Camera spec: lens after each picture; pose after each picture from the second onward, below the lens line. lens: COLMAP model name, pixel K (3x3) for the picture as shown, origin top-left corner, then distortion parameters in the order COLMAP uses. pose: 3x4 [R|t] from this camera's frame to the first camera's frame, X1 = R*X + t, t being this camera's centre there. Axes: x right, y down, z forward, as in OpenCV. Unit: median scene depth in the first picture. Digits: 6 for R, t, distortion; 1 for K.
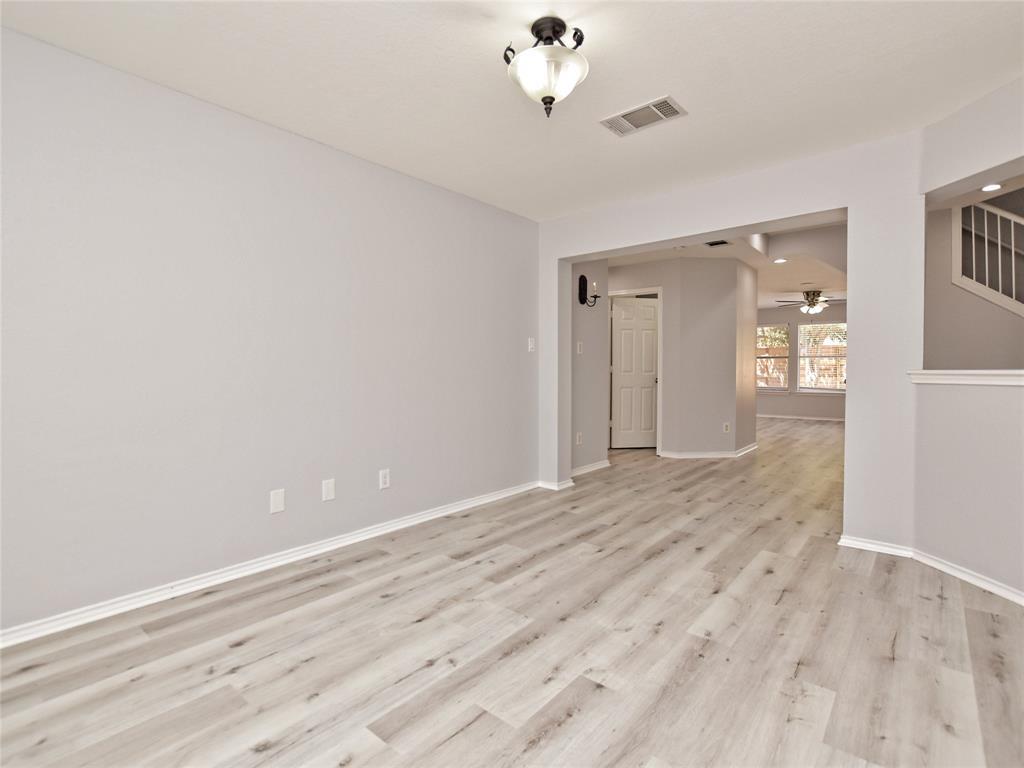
lens RADIAL K [[510.5, 0, 500.2], [0, 510.5, 377.3], [0, 0, 1]] dist [-0.016510, 0.002276]
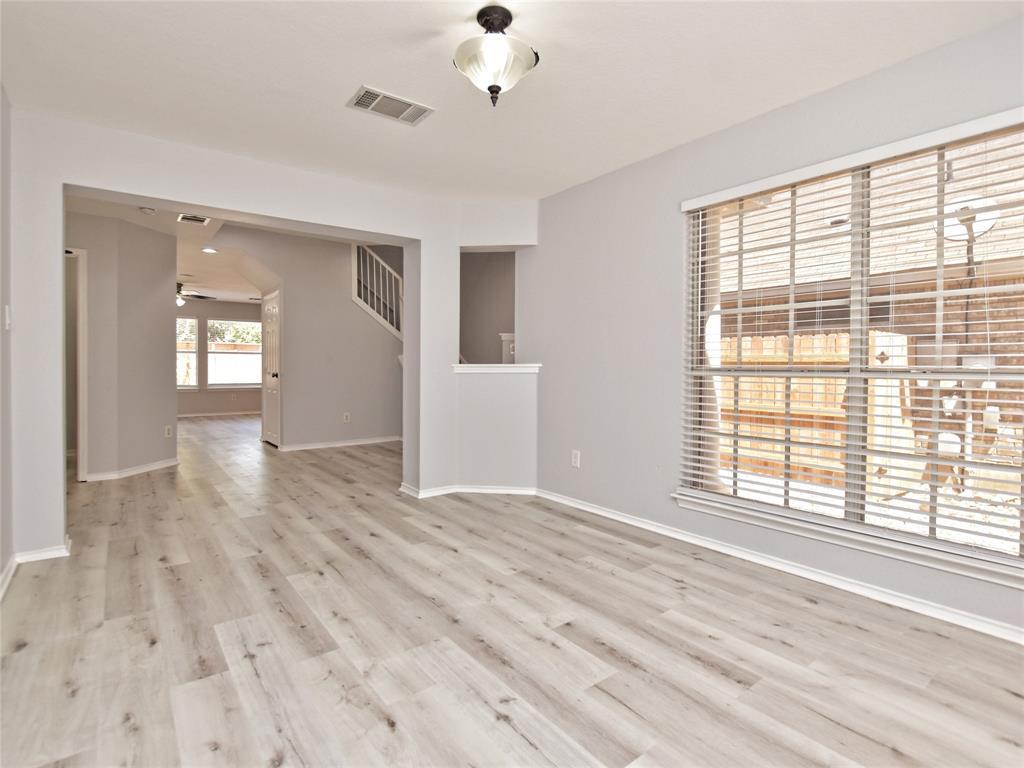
lens RADIAL K [[510.5, 0, 517.2], [0, 510.5, 378.4], [0, 0, 1]] dist [-0.016510, 0.002276]
pose [[0.187807, -0.021582, 0.981969, -0.683558], [0.012318, 0.999732, 0.019616, -0.001699], [-0.982129, 0.008412, 0.188022, 0.603142]]
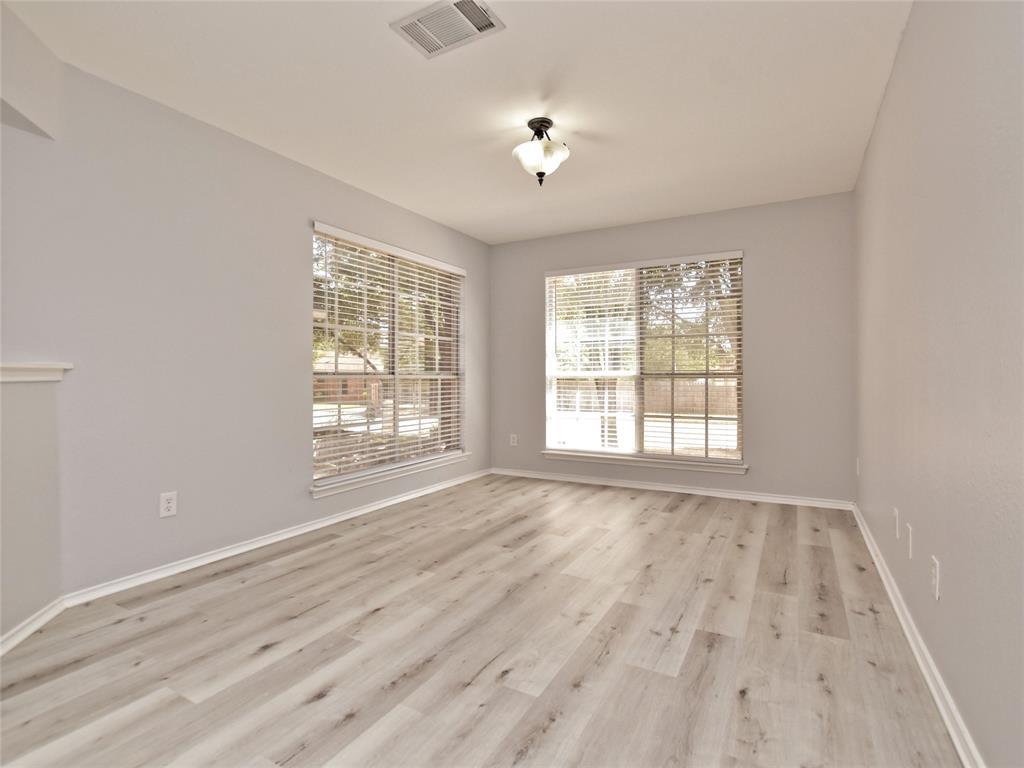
lens RADIAL K [[510.5, 0, 513.8], [0, 510.5, 365.4], [0, 0, 1]] dist [-0.016510, 0.002276]
pose [[-0.978216, -0.001007, -0.207586, 0.360513], [-0.000159, 0.999992, -0.004101, -0.002239], [0.207589, -0.003979, -0.978208, 1.845612]]
